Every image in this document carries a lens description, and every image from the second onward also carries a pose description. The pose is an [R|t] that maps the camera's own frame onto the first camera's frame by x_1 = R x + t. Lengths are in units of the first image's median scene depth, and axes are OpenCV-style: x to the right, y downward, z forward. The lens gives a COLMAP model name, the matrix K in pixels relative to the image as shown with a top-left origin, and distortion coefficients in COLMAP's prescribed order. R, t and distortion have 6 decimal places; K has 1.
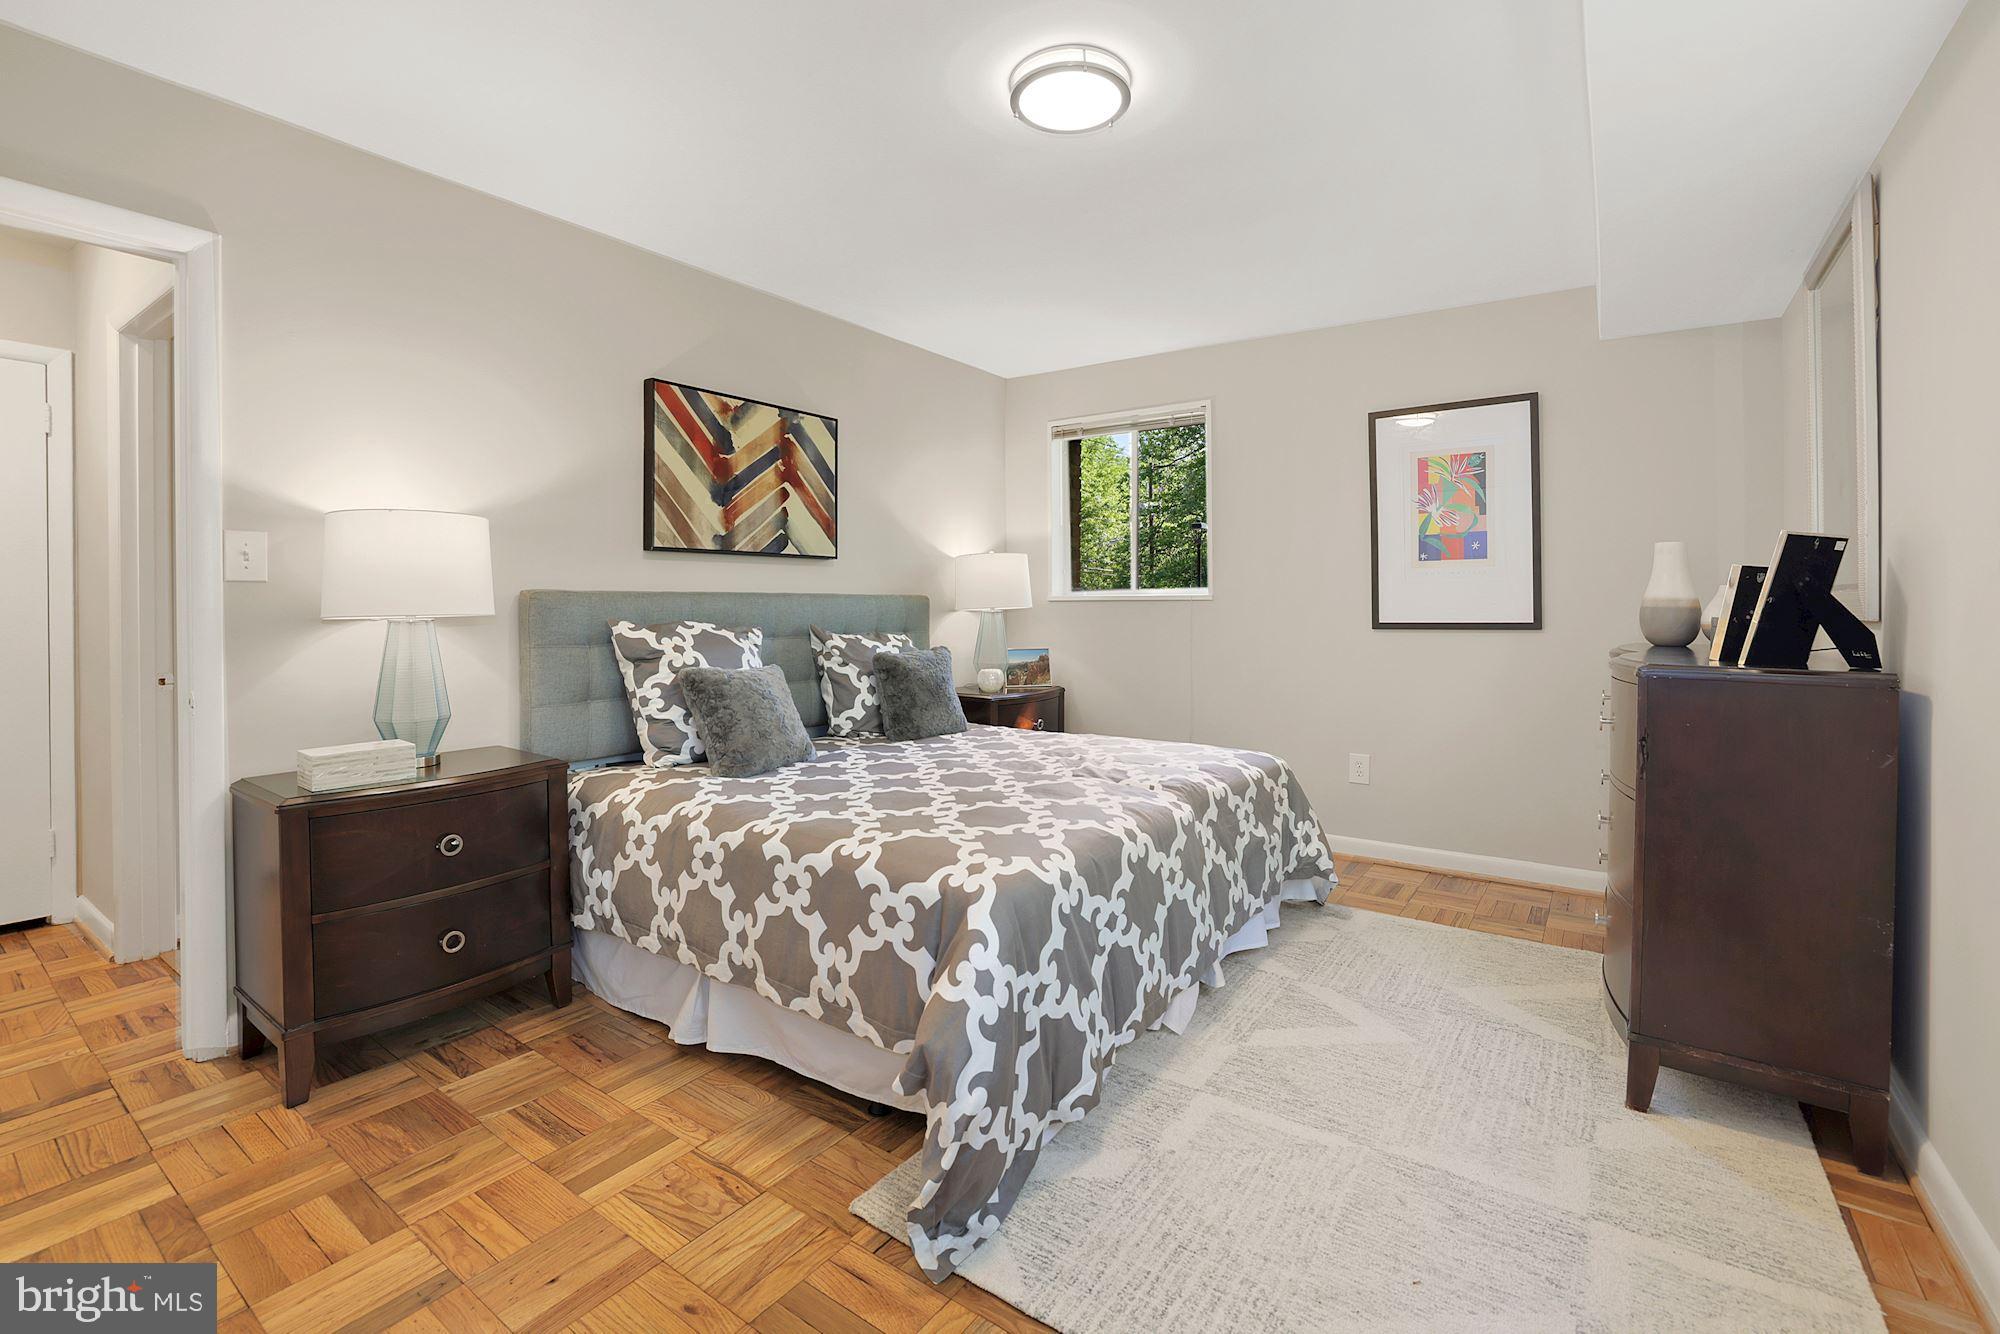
lens RADIAL K [[878.6, 0, 1006.6], [0, 878.6, 596.1], [0, 0, 1]] dist [-0.003019, -0.000325]
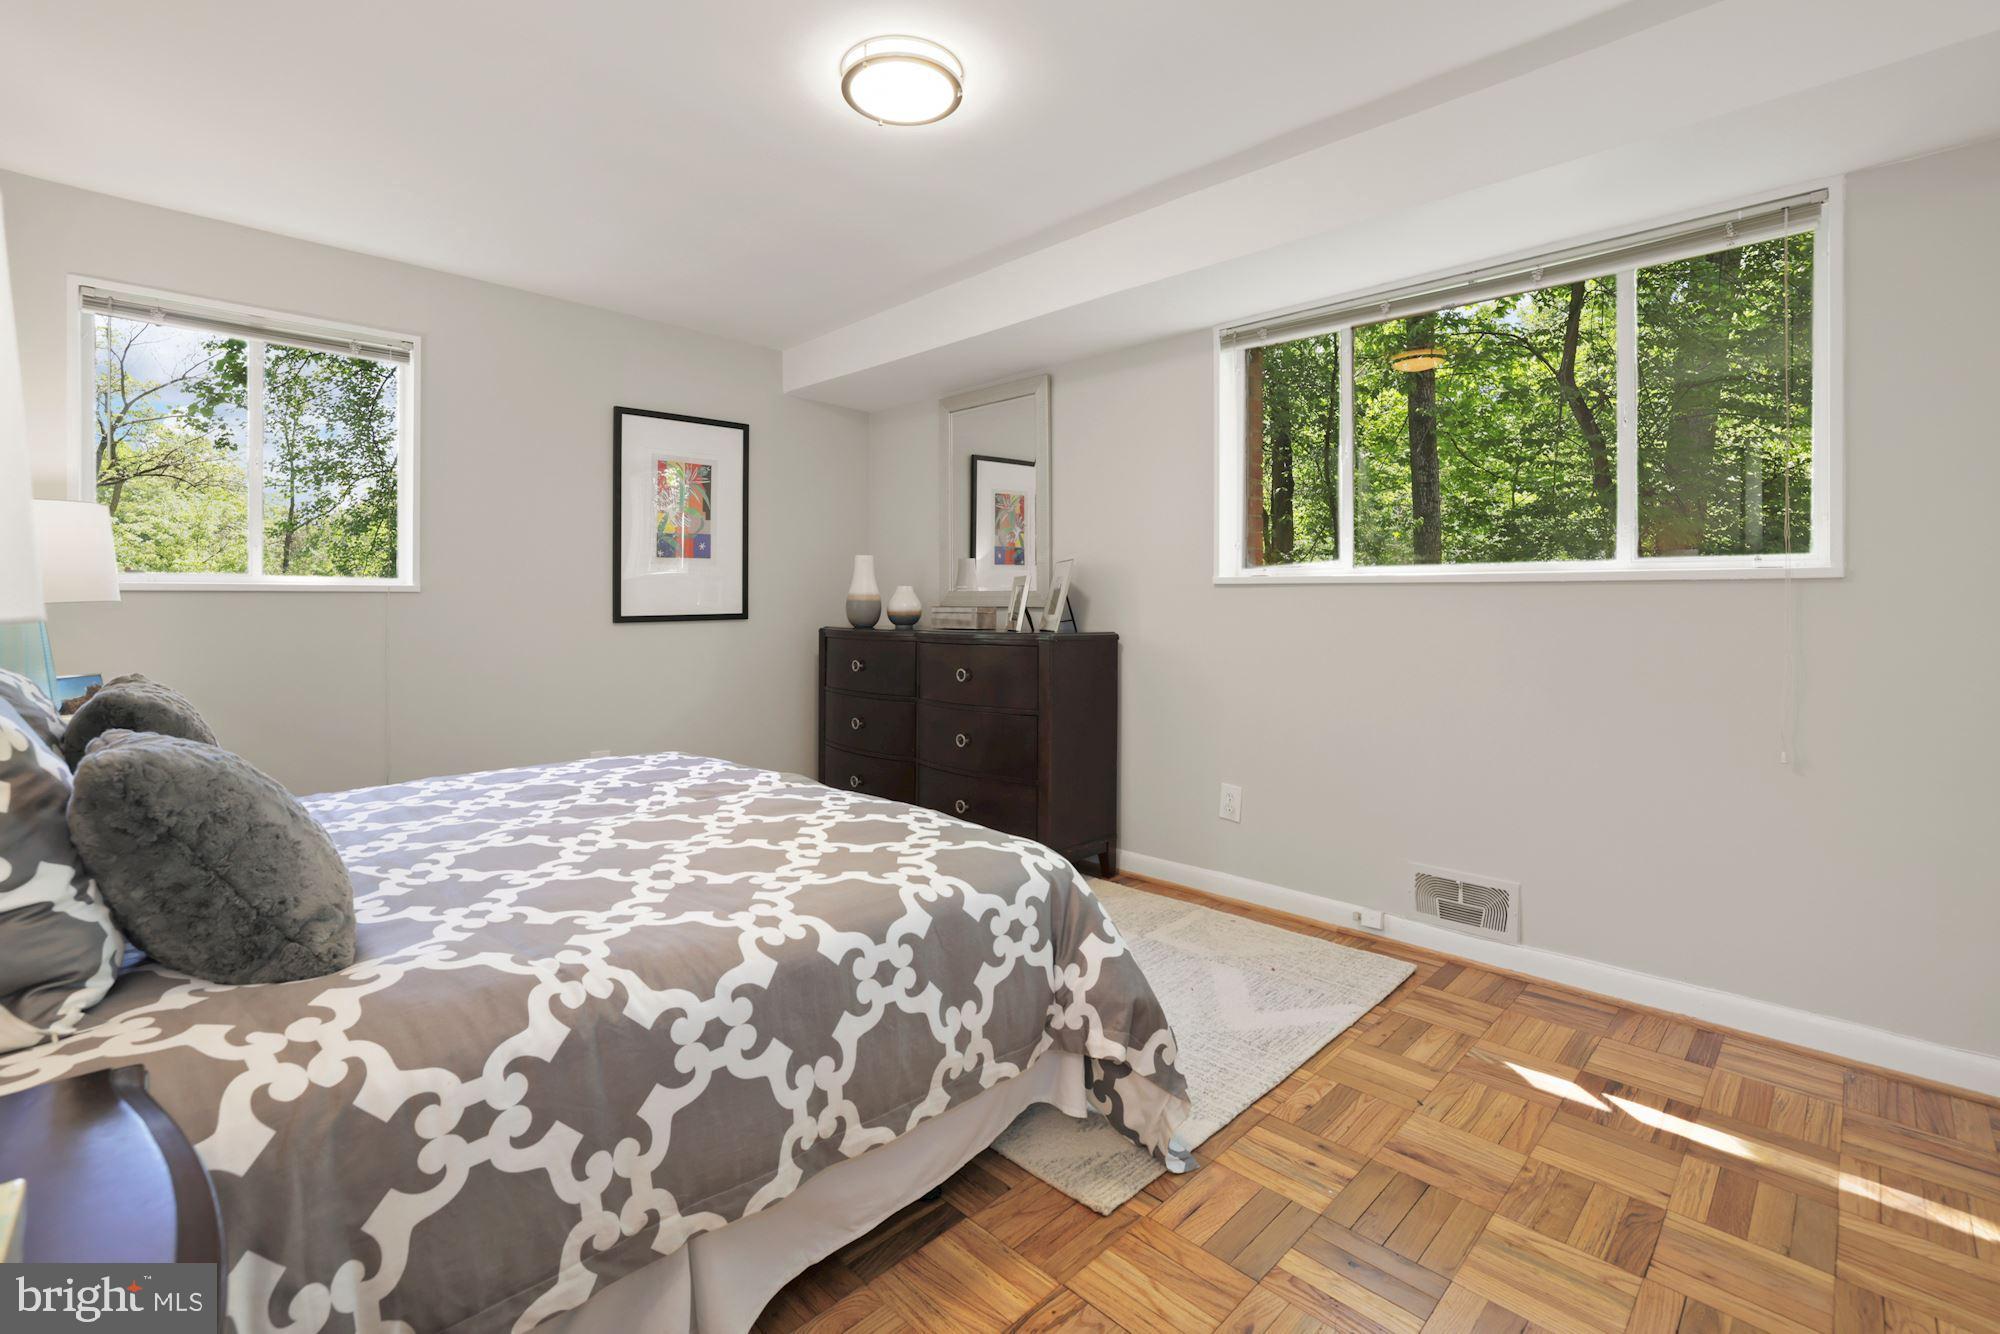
lens RADIAL K [[878.6, 0, 1006.6], [0, 878.6, 596.1], [0, 0, 1]] dist [-0.003019, -0.000325]
pose [[0.170031, 0.008172, 0.985405, -0.632653], [-0.009565, 0.999932, -0.006642, 0.012594], [-0.985392, -0.008296, 0.170098, 0.517498]]
